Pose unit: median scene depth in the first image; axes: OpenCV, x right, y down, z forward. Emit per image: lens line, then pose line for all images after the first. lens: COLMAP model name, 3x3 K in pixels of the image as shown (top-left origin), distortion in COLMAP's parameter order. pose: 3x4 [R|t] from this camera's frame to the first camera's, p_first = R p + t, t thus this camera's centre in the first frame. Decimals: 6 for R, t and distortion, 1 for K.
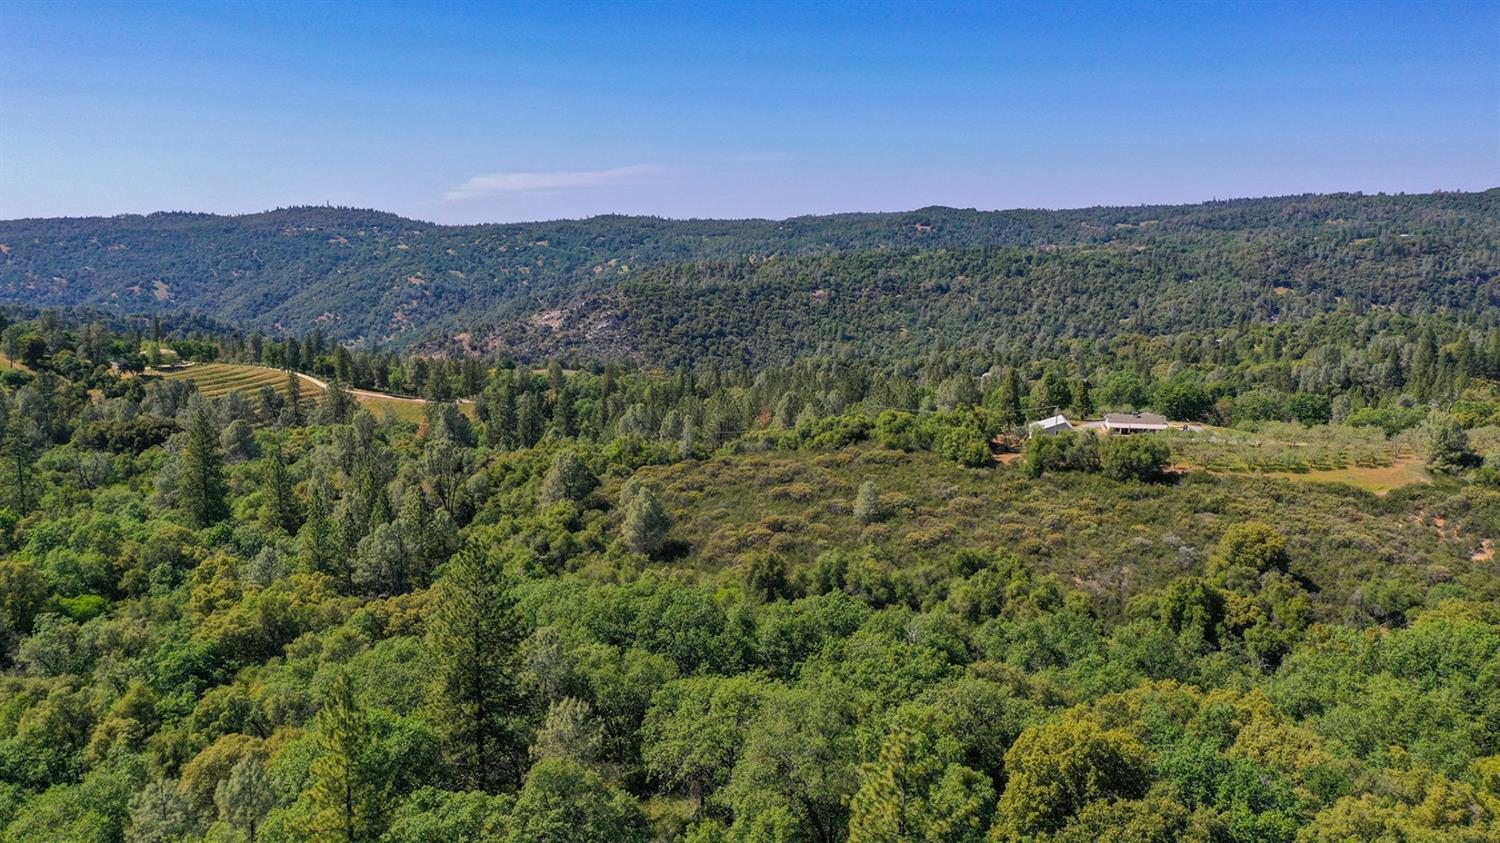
lens RADIAL K [[1189.4, 0, 752.9], [0, 1189.4, 417.3], [0, 0, 1]] dist [0.015533, 0.000582]
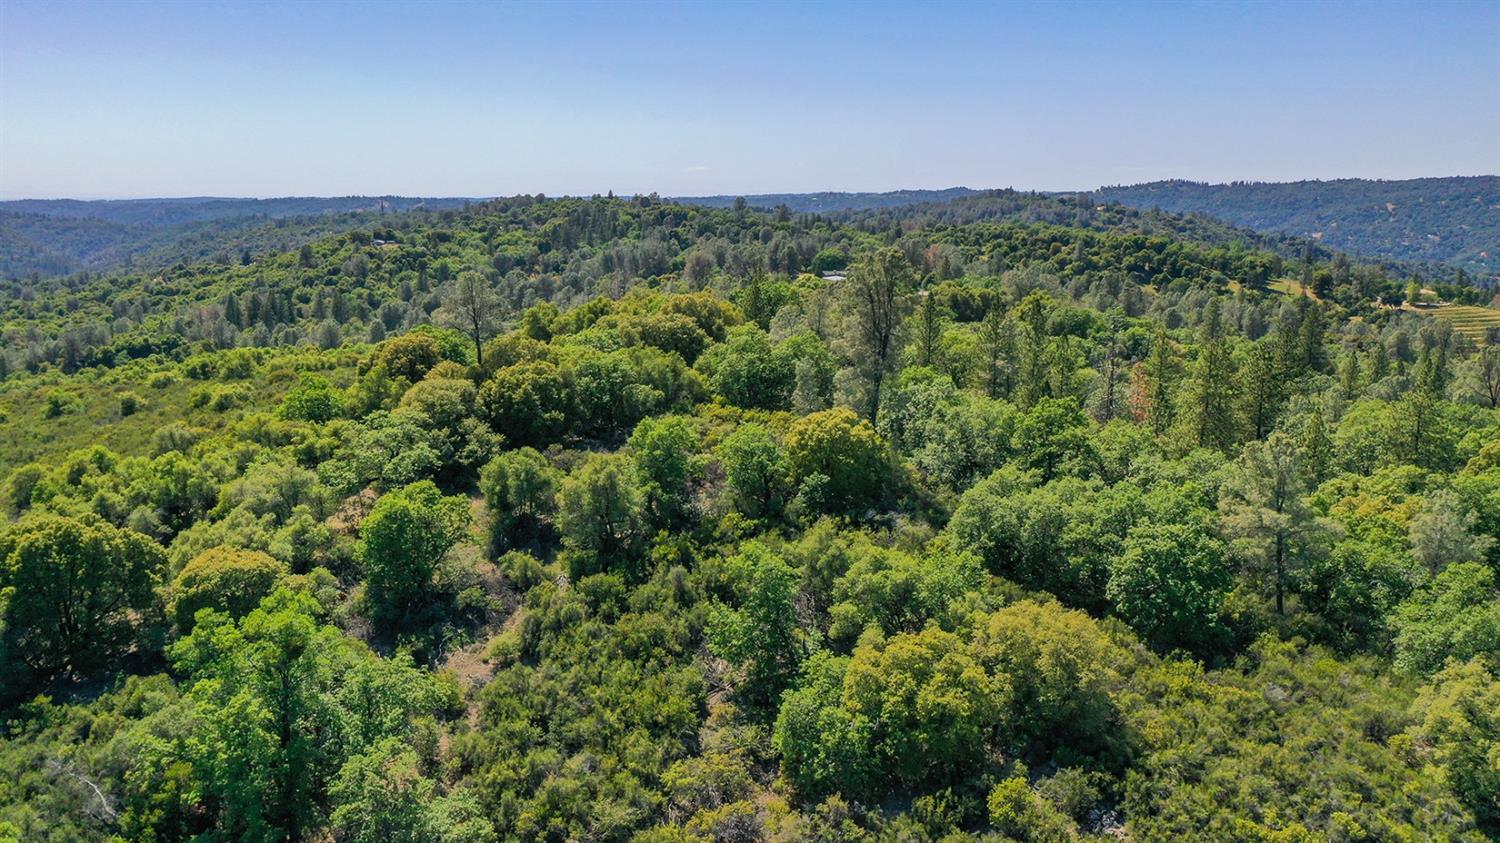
lens RADIAL K [[1189.4, 0, 752.9], [0, 1189.4, 417.3], [0, 0, 1]] dist [0.015533, 0.000582]
pose [[0.497055, 0.162323, -0.852401, 0.198766], [-0.134260, 0.984904, 0.109266, 0.026575], [0.857270, 0.060132, 0.511344, -0.162401]]
